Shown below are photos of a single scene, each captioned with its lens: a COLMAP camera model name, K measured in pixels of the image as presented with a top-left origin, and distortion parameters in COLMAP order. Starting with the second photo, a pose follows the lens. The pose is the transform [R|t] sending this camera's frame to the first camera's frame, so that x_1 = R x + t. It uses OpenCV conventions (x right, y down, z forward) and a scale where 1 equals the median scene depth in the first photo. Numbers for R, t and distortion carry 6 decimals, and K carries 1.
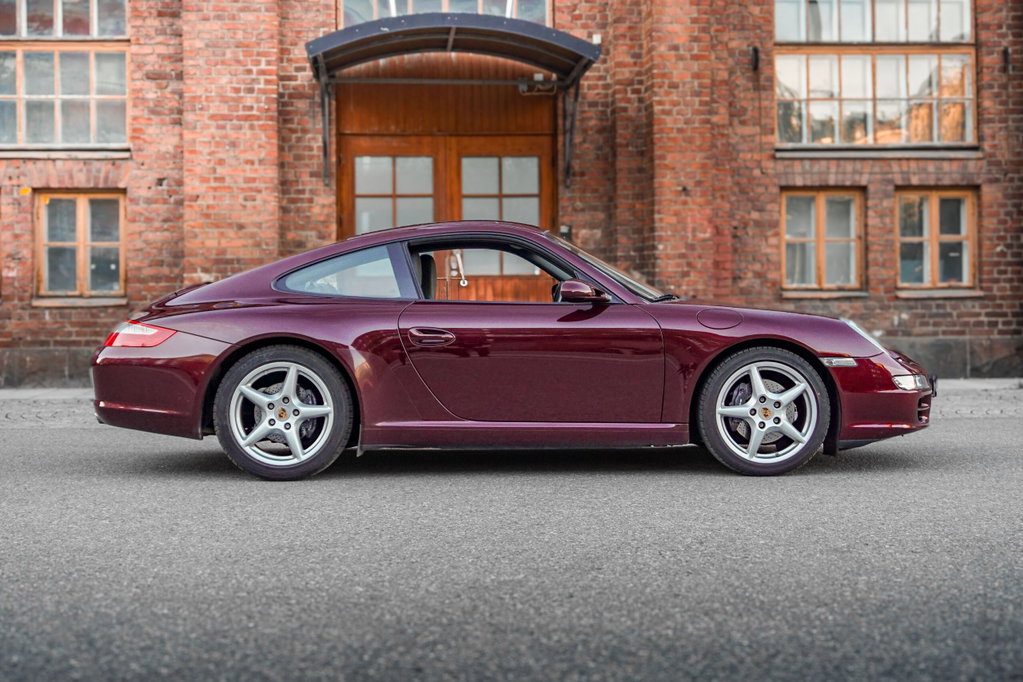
lens RADIAL K [[1367.5, 0, 511.4], [0, 1367.5, 333.7], [0, 0, 1]] dist [0.016345, 0.000000]
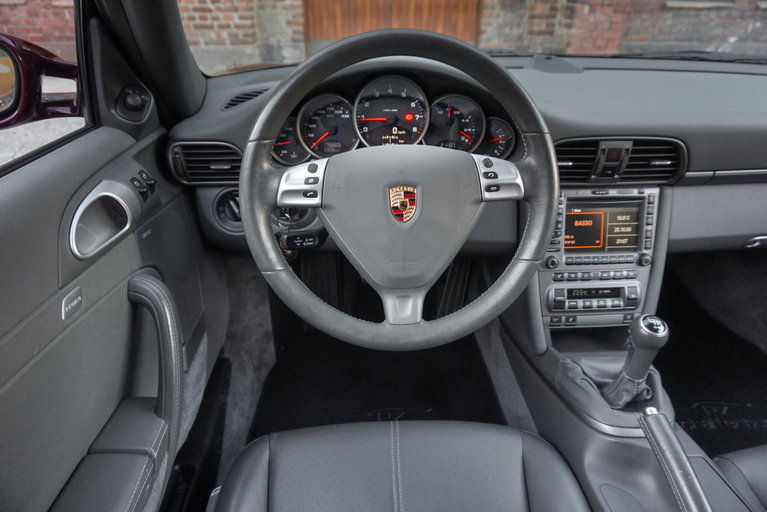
lens RADIAL K [[508.9, 0, 381.7], [0, 508.9, 252.3], [0, 0, 1]] dist [-0.027549, 0.009801]
pose [[0.999051, 0.029468, -0.032084, -0.034772], [-0.012671, 0.901224, 0.433168, -0.020813], [0.041679, -0.432351, 0.900742, 0.506761]]
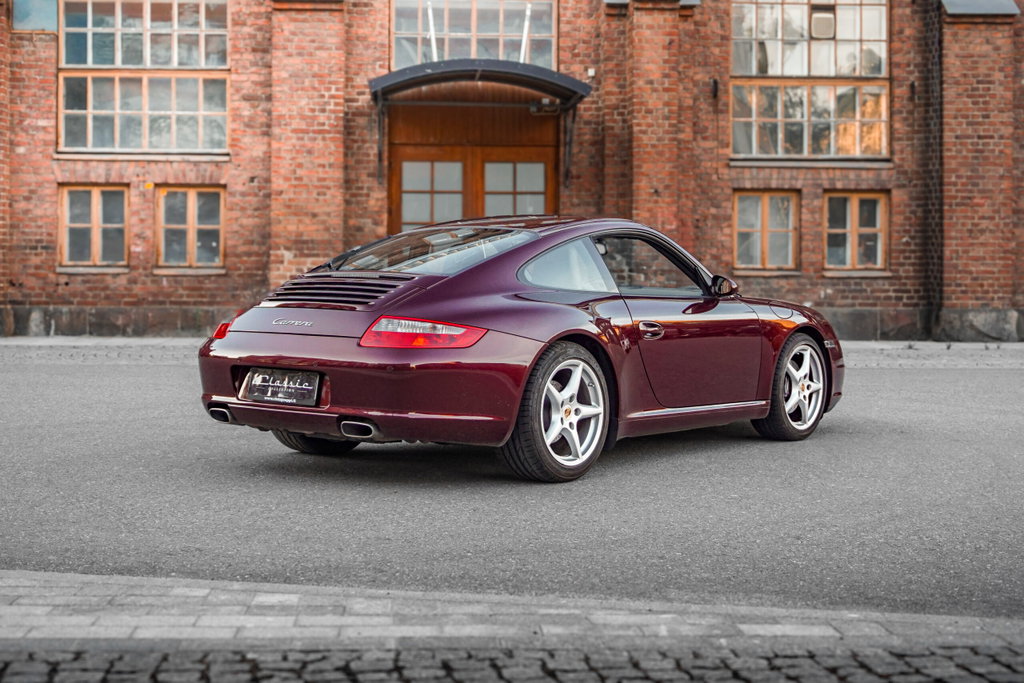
lens RADIAL K [[1316.8, 0, 516.5], [0, 1316.8, 313.0], [0, 0, 1]] dist [0.008008, 0.000000]
pose [[0.999856, 0.014138, -0.009396, 0.007023], [-0.014037, 0.999844, 0.010754, -0.001572], [0.009546, -0.010621, 0.999898, -0.243809]]
